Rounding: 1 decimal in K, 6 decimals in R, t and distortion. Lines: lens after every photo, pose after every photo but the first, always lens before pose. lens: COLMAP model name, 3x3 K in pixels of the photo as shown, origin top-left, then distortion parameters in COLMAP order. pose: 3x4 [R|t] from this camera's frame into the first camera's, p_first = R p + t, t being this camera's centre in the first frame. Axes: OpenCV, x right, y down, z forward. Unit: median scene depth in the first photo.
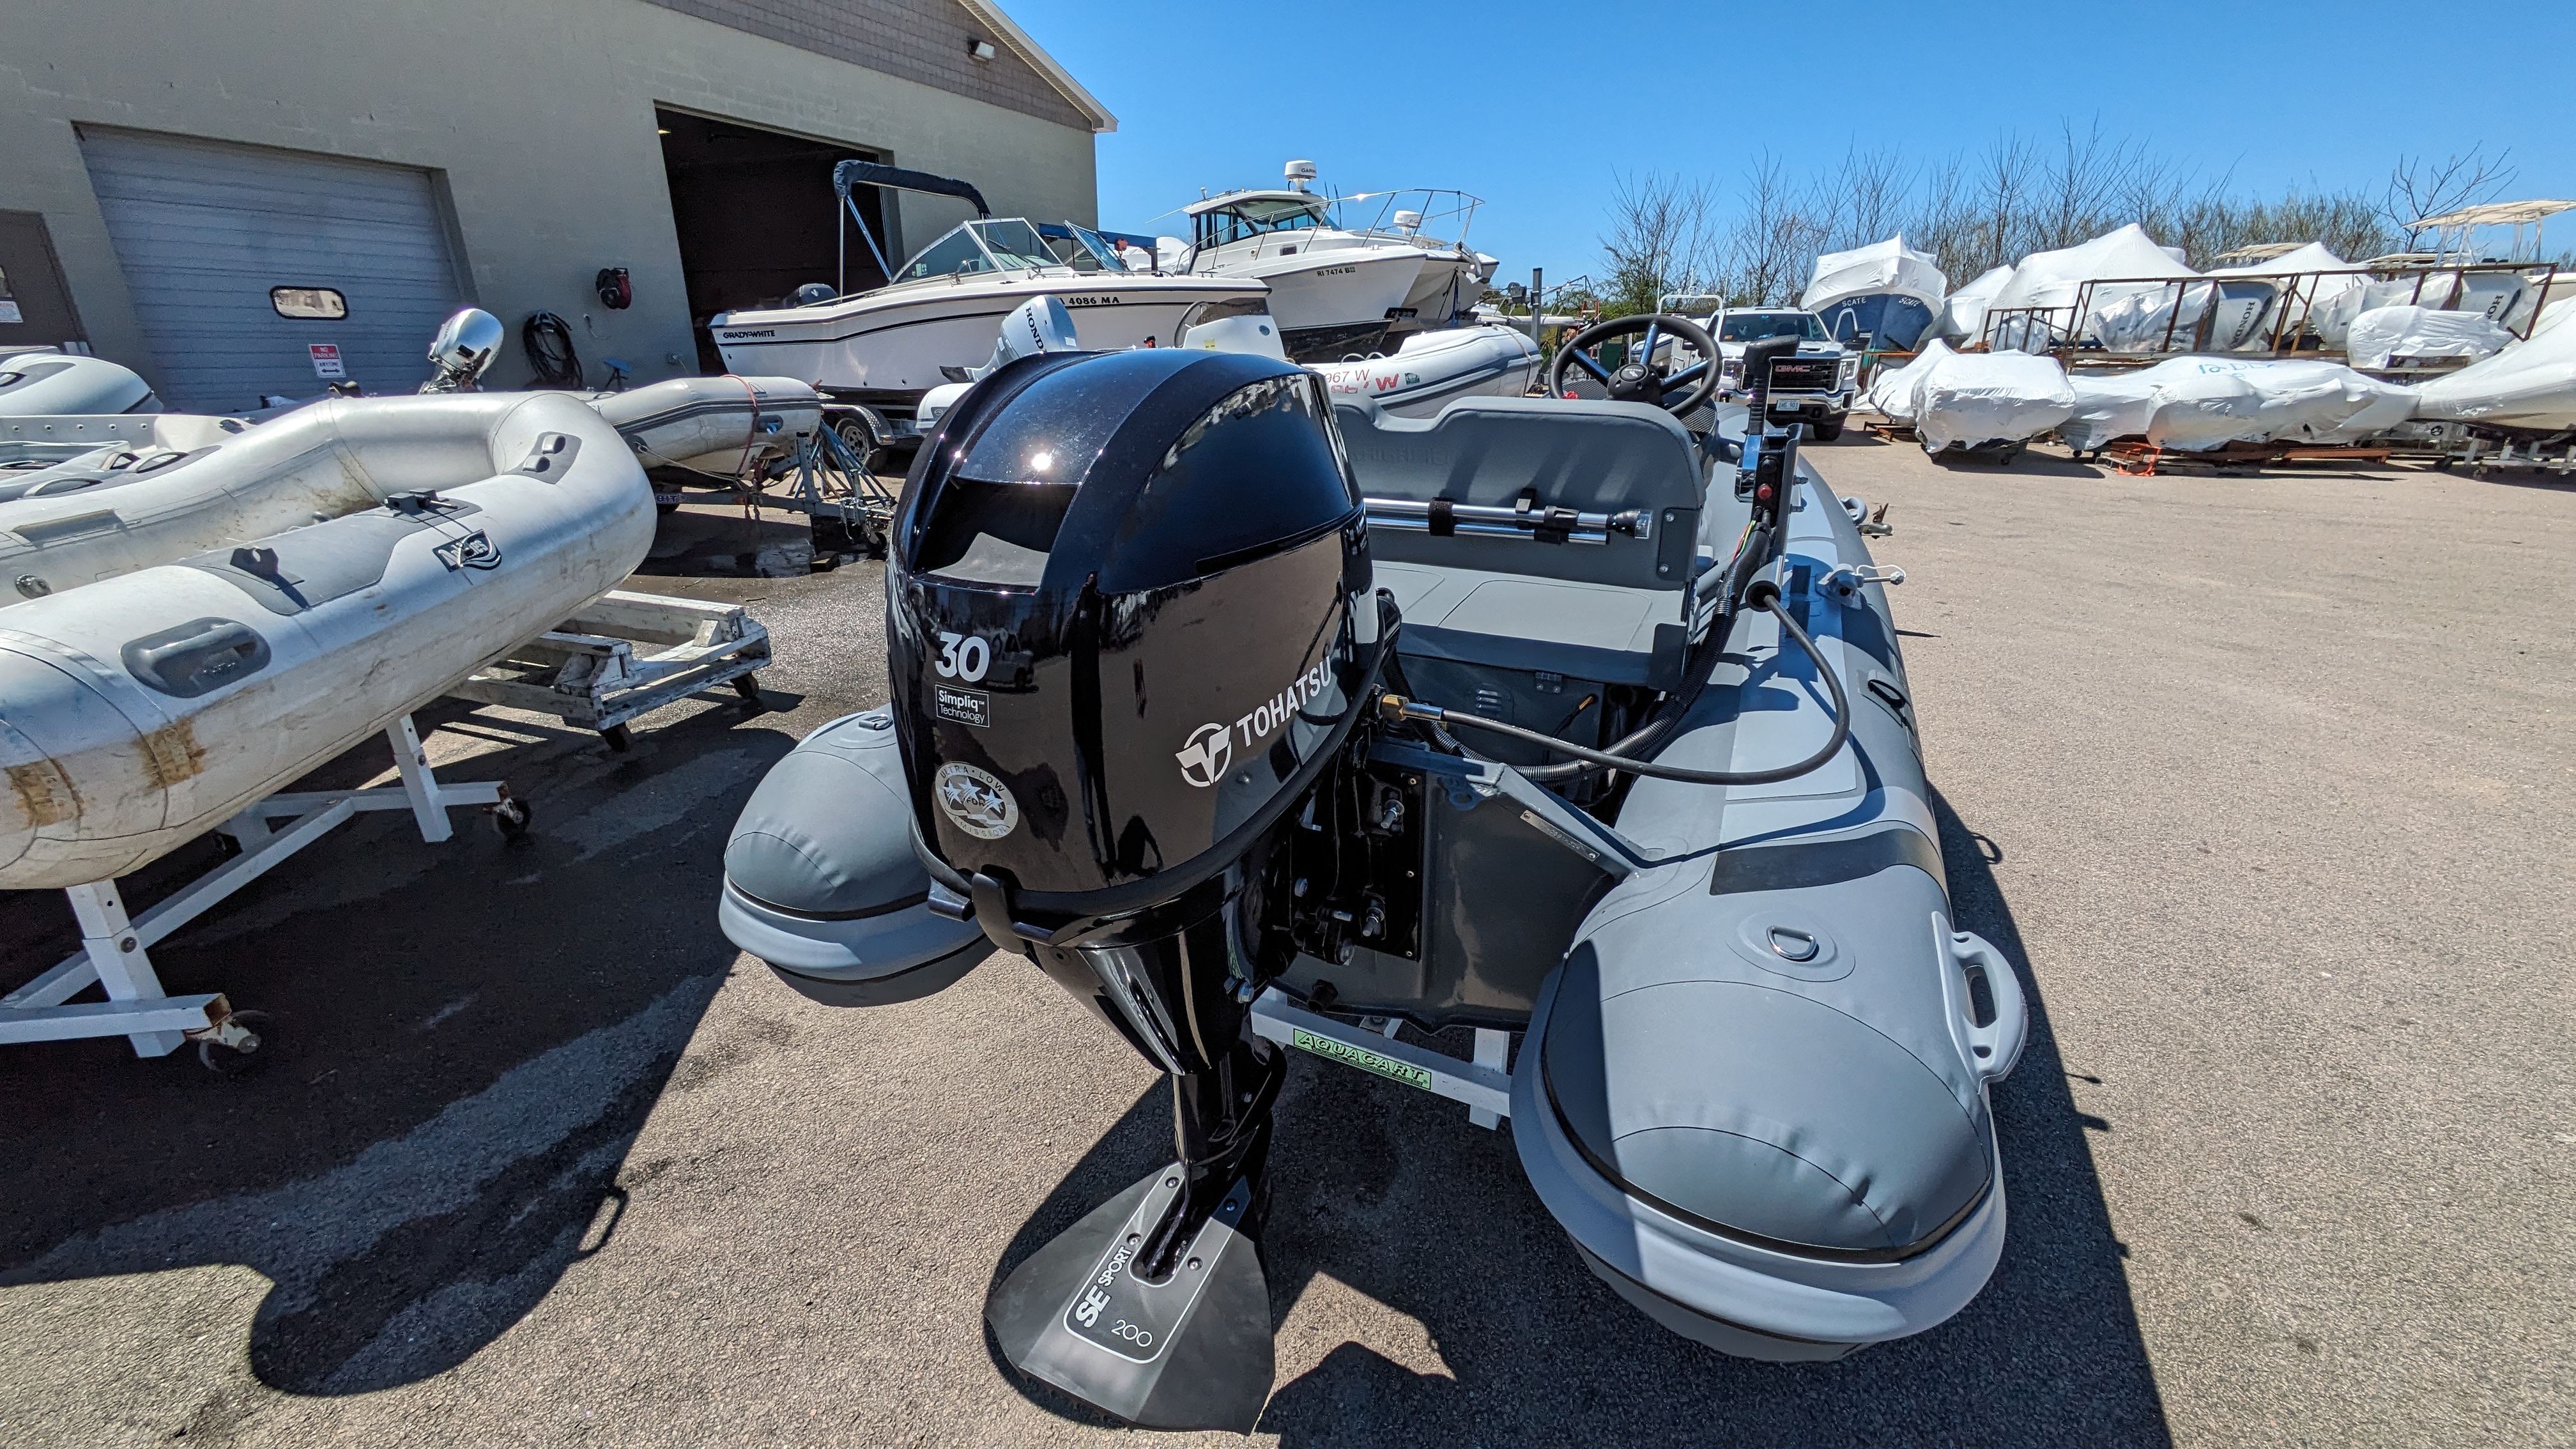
lens RADIAL K [[1005.6, 0, 1283.4], [0, 1005.6, 718.8], [0, 0, 1]] dist [-0.001217, 0.000432]
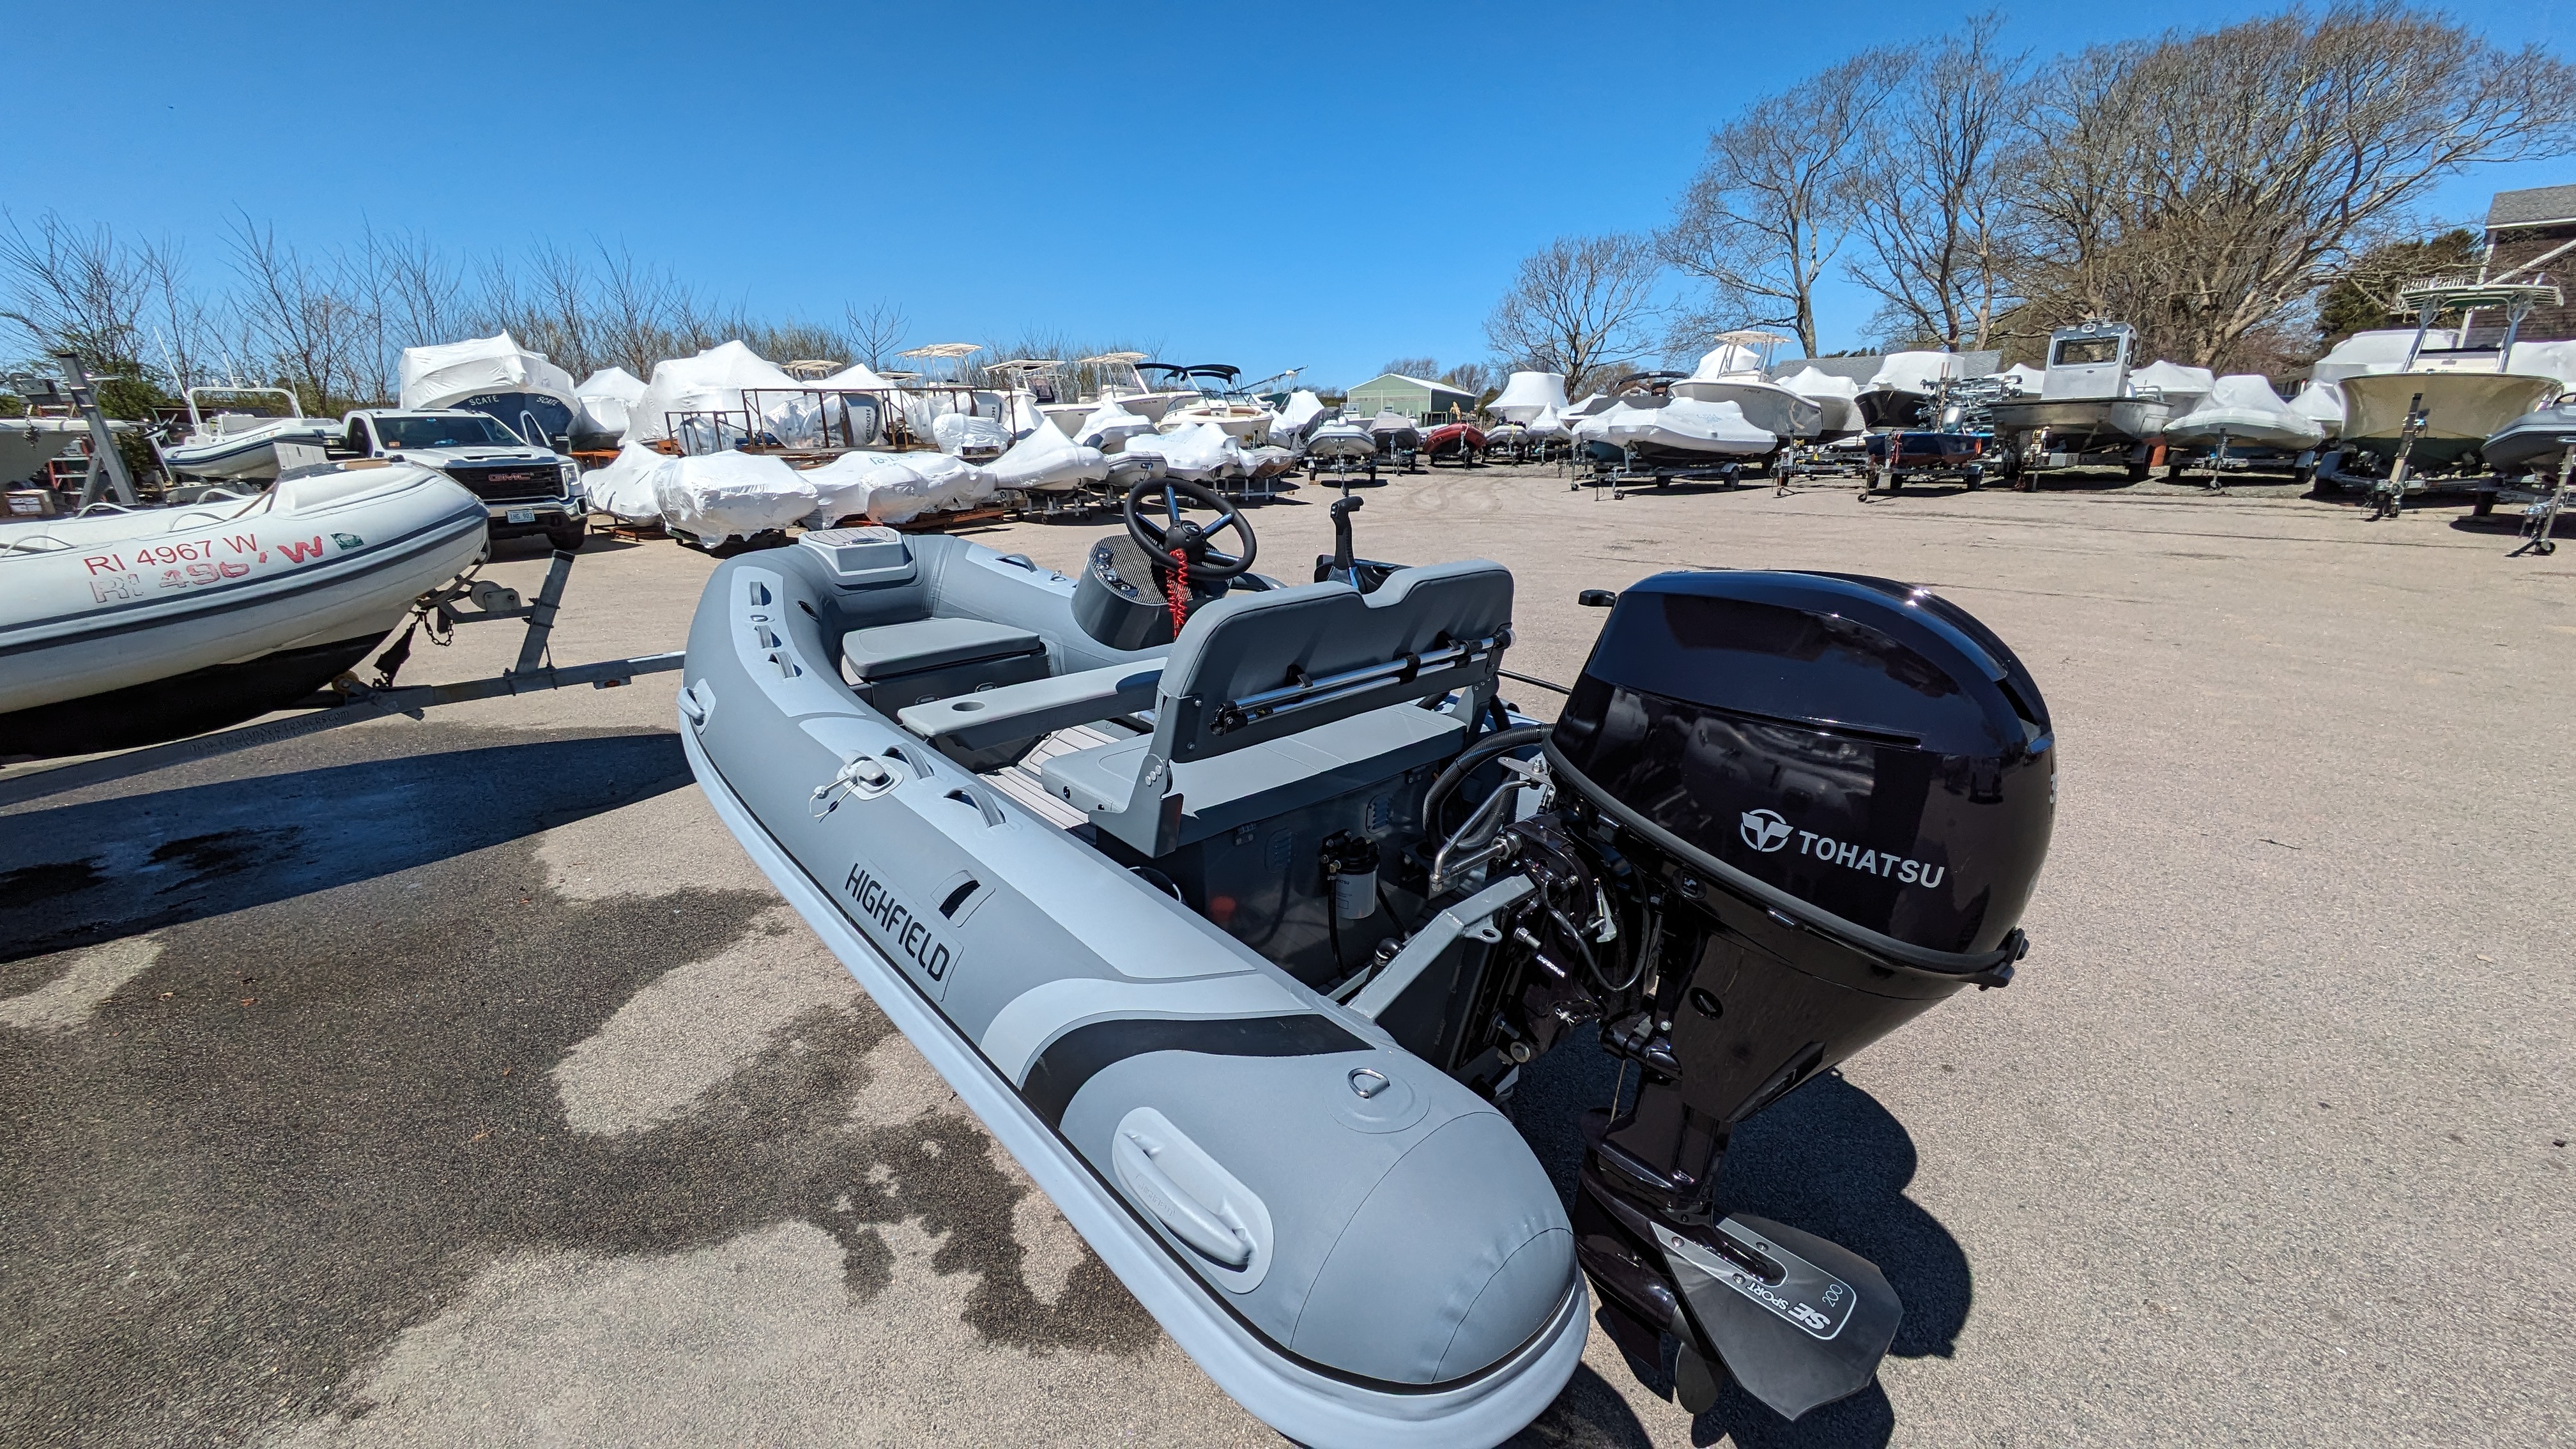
lens RADIAL K [[1005.6, 0, 1283.4], [0, 1005.6, 718.8], [0, 0, 1]] dist [-0.001217, 0.000432]
pose [[0.347363, -0.269997, 0.898020, -0.134780], [0.340347, 0.928650, 0.147557, -0.050527], [-0.873786, 0.254382, 0.414472, 0.088641]]
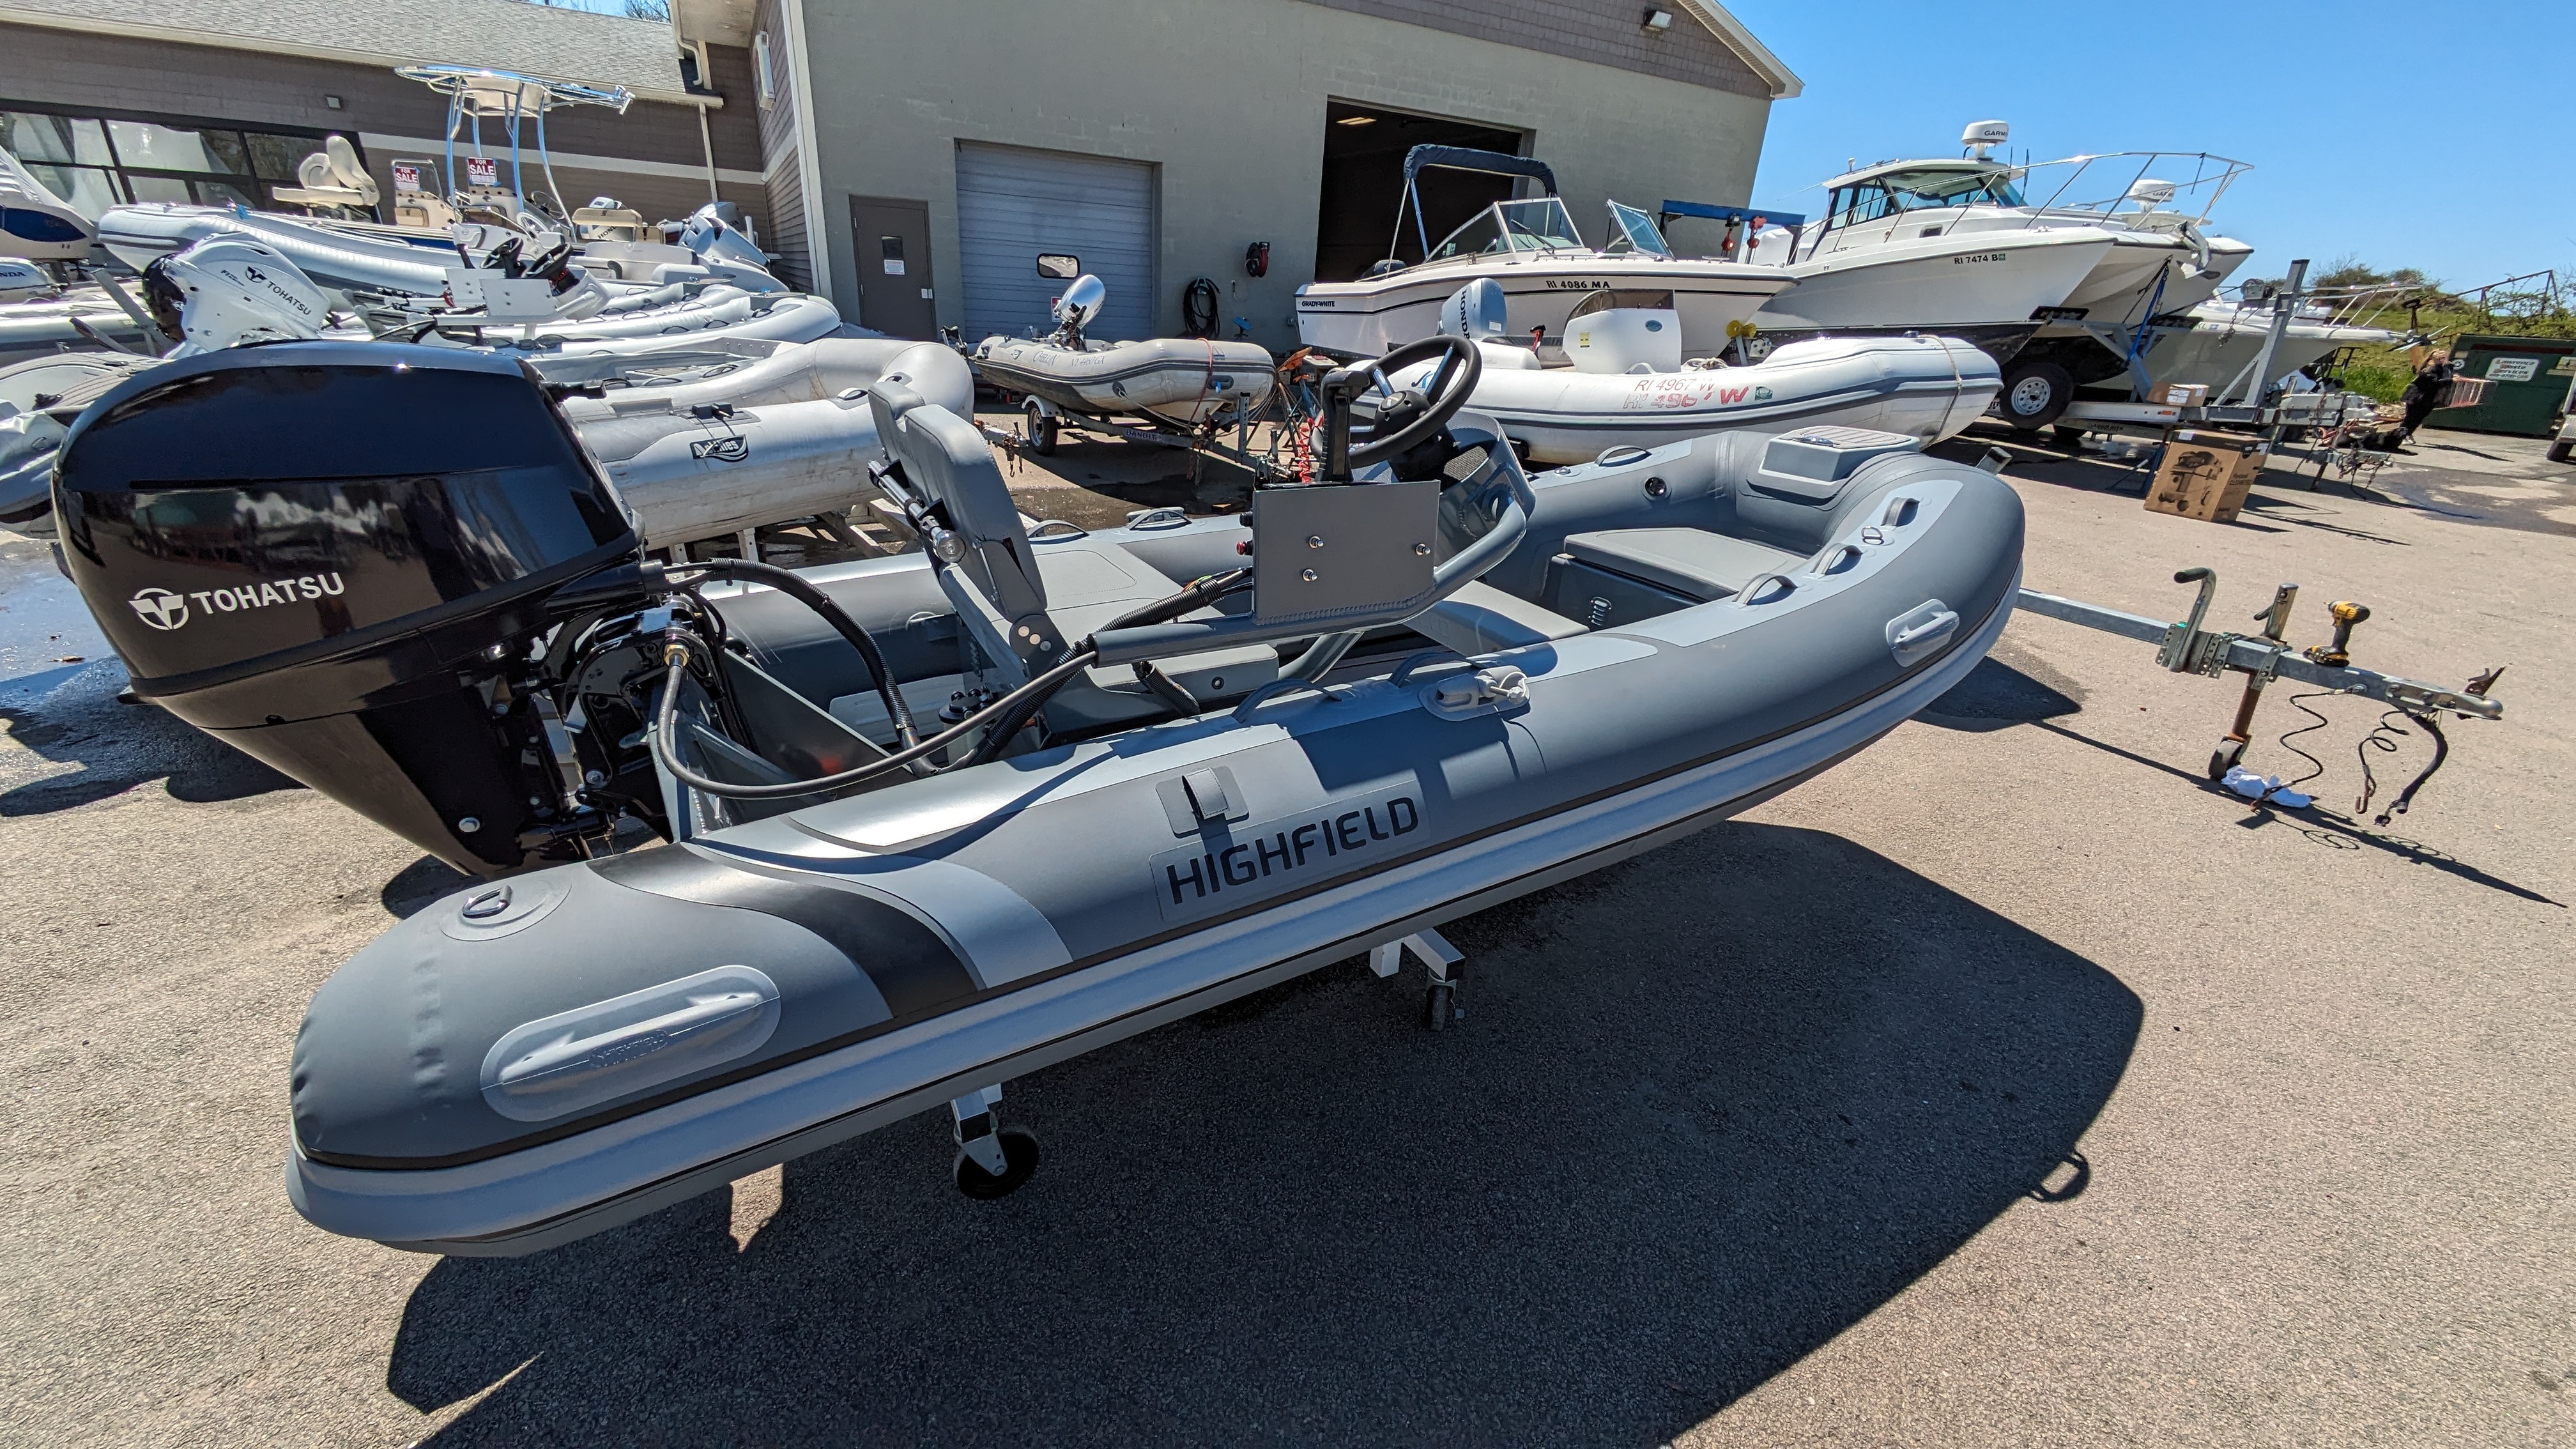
lens RADIAL K [[1005.6, 0, 1283.4], [0, 1005.6, 718.8], [0, 0, 1]] dist [-0.001217, 0.000432]
pose [[0.812691, 0.259620, -0.521662, 0.141809], [-0.249011, 0.964131, 0.091897, -0.024273], [0.526808, 0.055216, 0.848189, 0.040678]]
